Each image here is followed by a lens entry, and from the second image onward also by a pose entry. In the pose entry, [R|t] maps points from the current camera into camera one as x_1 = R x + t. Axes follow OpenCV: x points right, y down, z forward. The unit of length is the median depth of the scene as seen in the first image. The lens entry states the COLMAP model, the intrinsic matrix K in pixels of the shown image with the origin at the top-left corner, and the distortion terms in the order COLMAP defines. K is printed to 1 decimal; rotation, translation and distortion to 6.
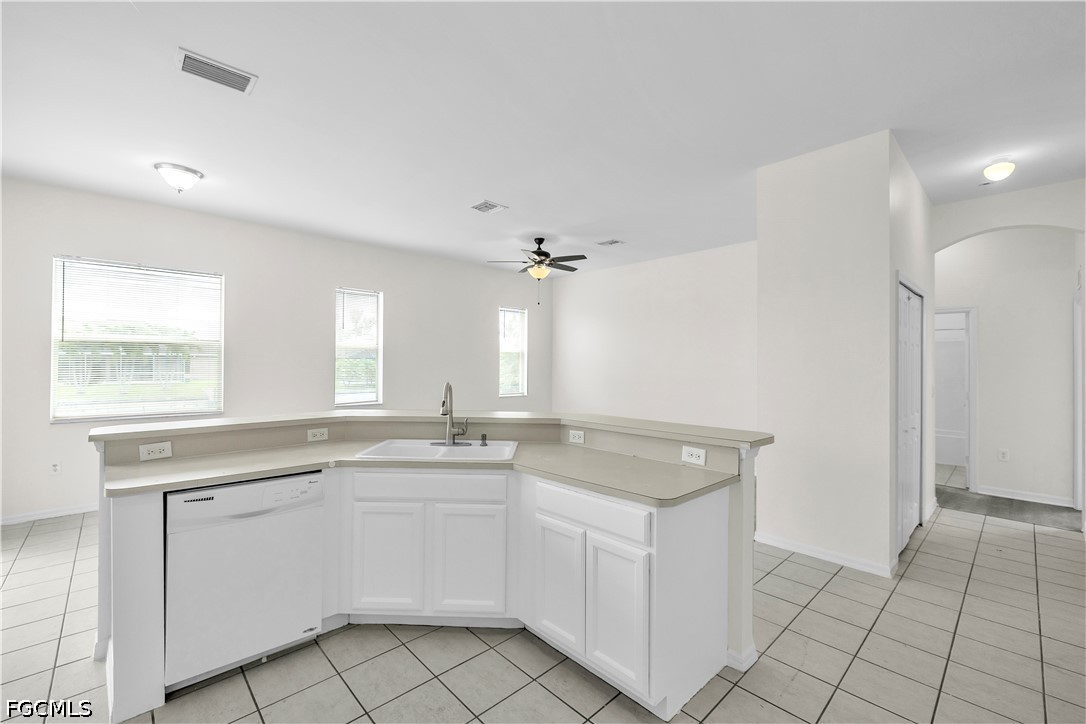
lens RADIAL K [[456.4, 0, 541.7], [0, 456.4, 357.0], [0, 0, 1]] dist [0.001363, 0.000079]
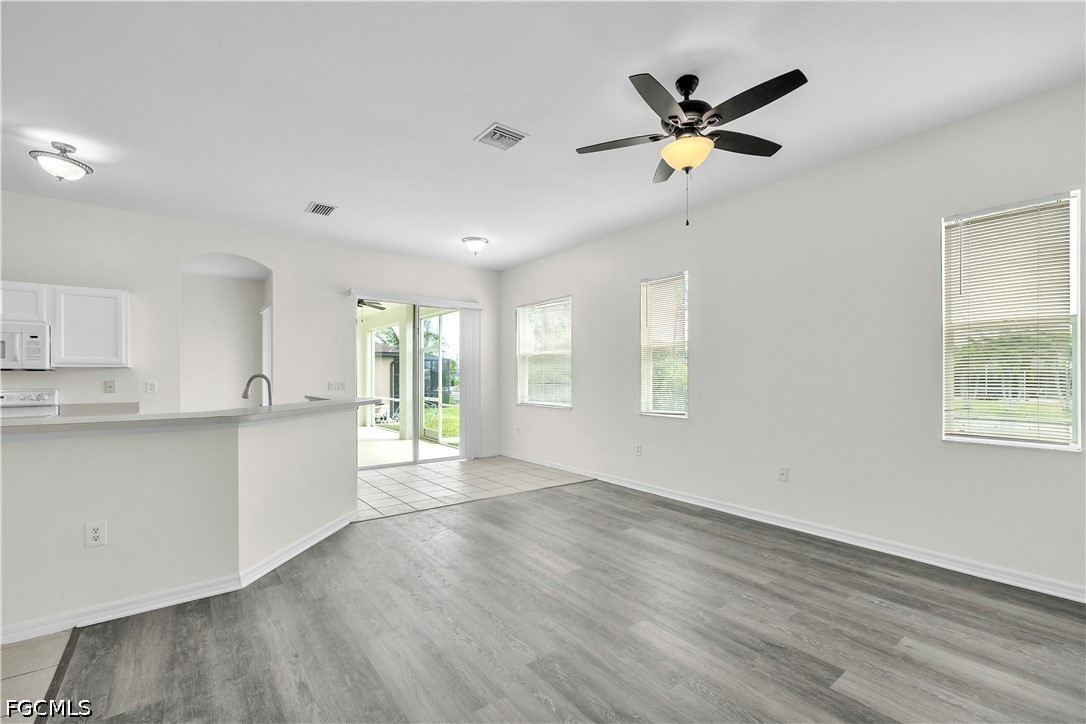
lens RADIAL K [[459.8, 0, 541.2], [0, 459.8, 377.7], [0, 0, 1]] dist [-0.002217, -0.000062]
pose [[-0.096398, -0.004324, -0.995334, 0.857588], [0.012276, 0.999909, -0.005533, 0.070705], [0.995267, -0.012752, -0.096336, 1.659881]]
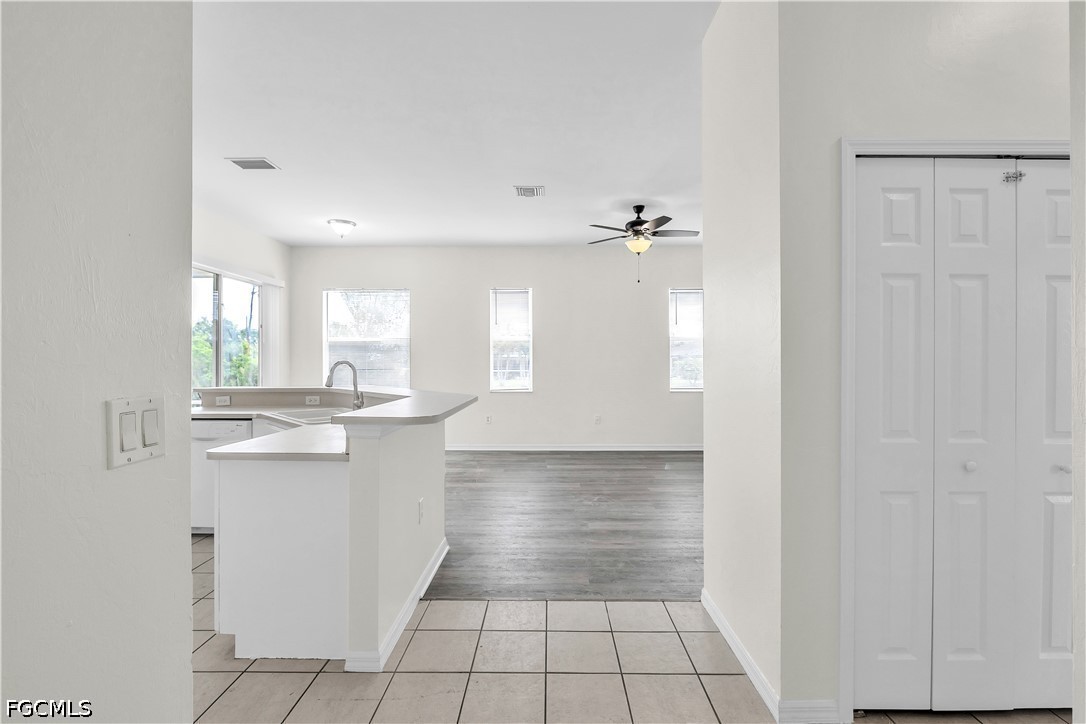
lens RADIAL K [[485.1, 0, 543.0], [0, 485.1, 362.0], [0, 0, 1]] dist [-0.001384, -0.000140]
pose [[0.718897, -0.006581, -0.695086, 0.927109], [0.014334, 0.999883, 0.005358, 0.051127], [0.694969, -0.013816, 0.718907, 0.390791]]
